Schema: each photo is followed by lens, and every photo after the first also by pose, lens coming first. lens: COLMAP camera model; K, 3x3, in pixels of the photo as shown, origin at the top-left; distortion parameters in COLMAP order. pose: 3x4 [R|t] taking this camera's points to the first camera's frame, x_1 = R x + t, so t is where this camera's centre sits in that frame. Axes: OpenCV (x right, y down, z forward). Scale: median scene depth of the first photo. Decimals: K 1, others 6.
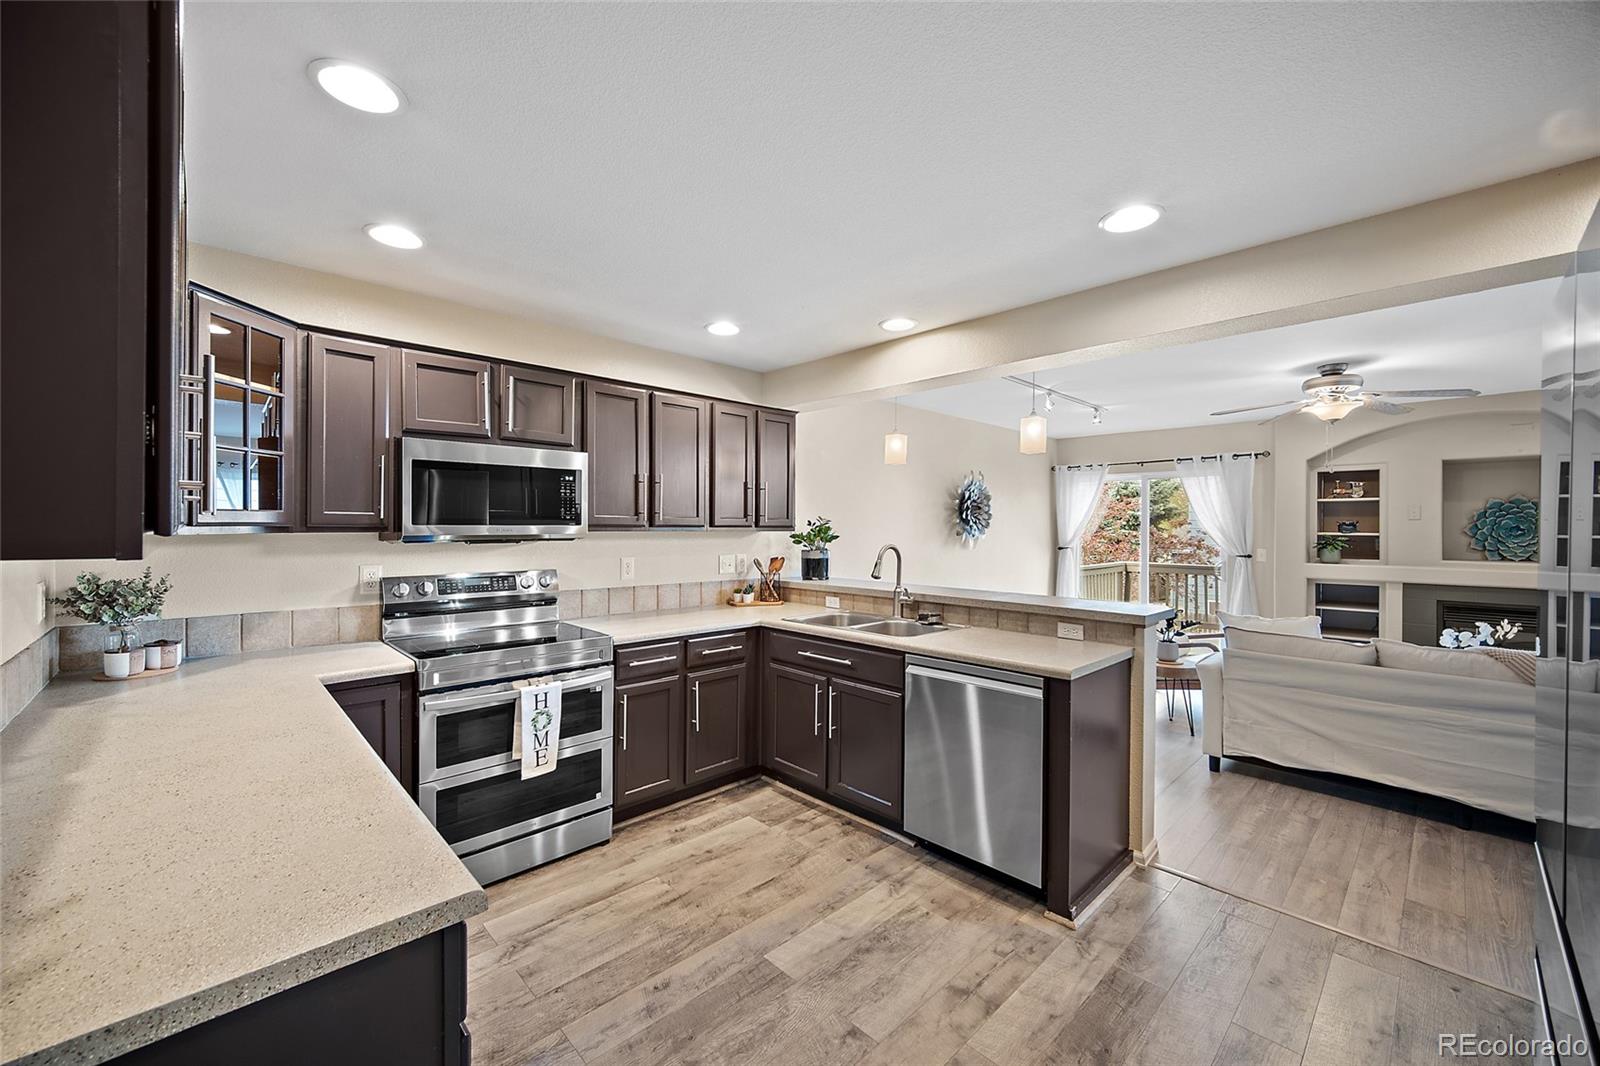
lens RADIAL K [[631.9, 0, 790.8], [0, 631.9, 529.7], [0, 0, 1]] dist [-0.000251, -0.000017]
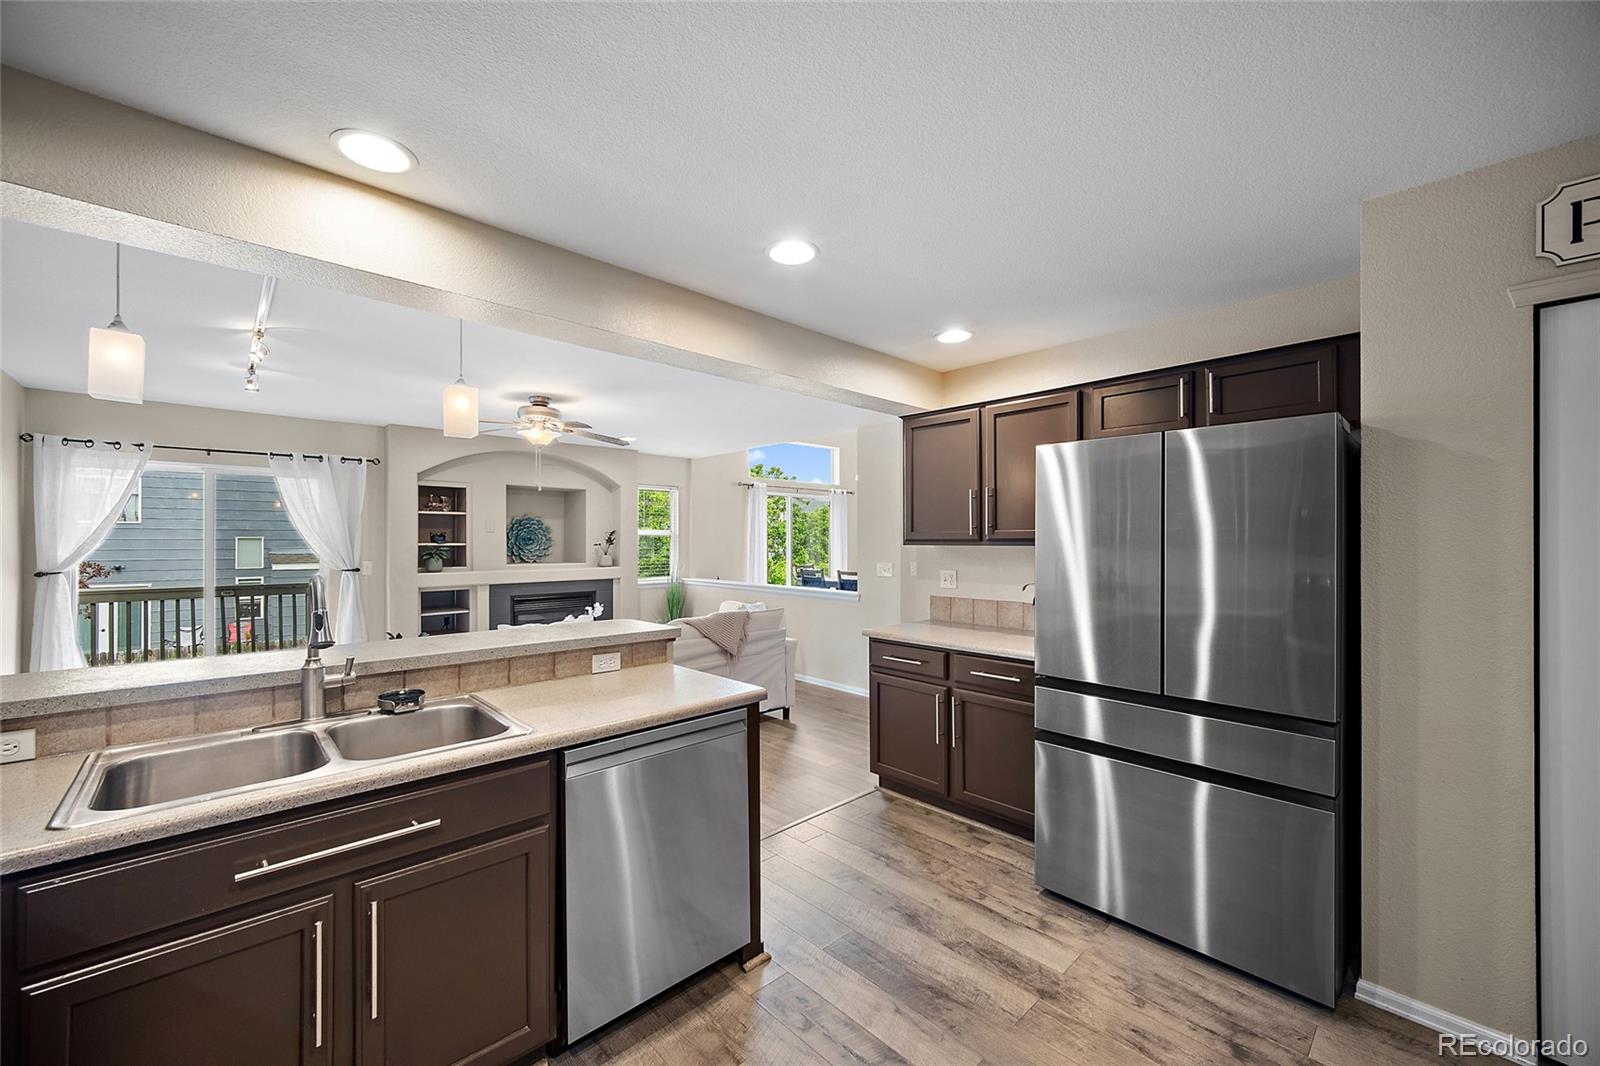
lens RADIAL K [[632.5, 0, 793.0], [0, 632.5, 537.9], [0, 0, 1]] dist [-0.002223, 0.000013]
pose [[0.008020, -0.001290, 0.999967, -0.209465], [0.004009, 0.999991, 0.001258, -0.003166], [-0.999960, 0.003999, 0.008025, 0.388795]]
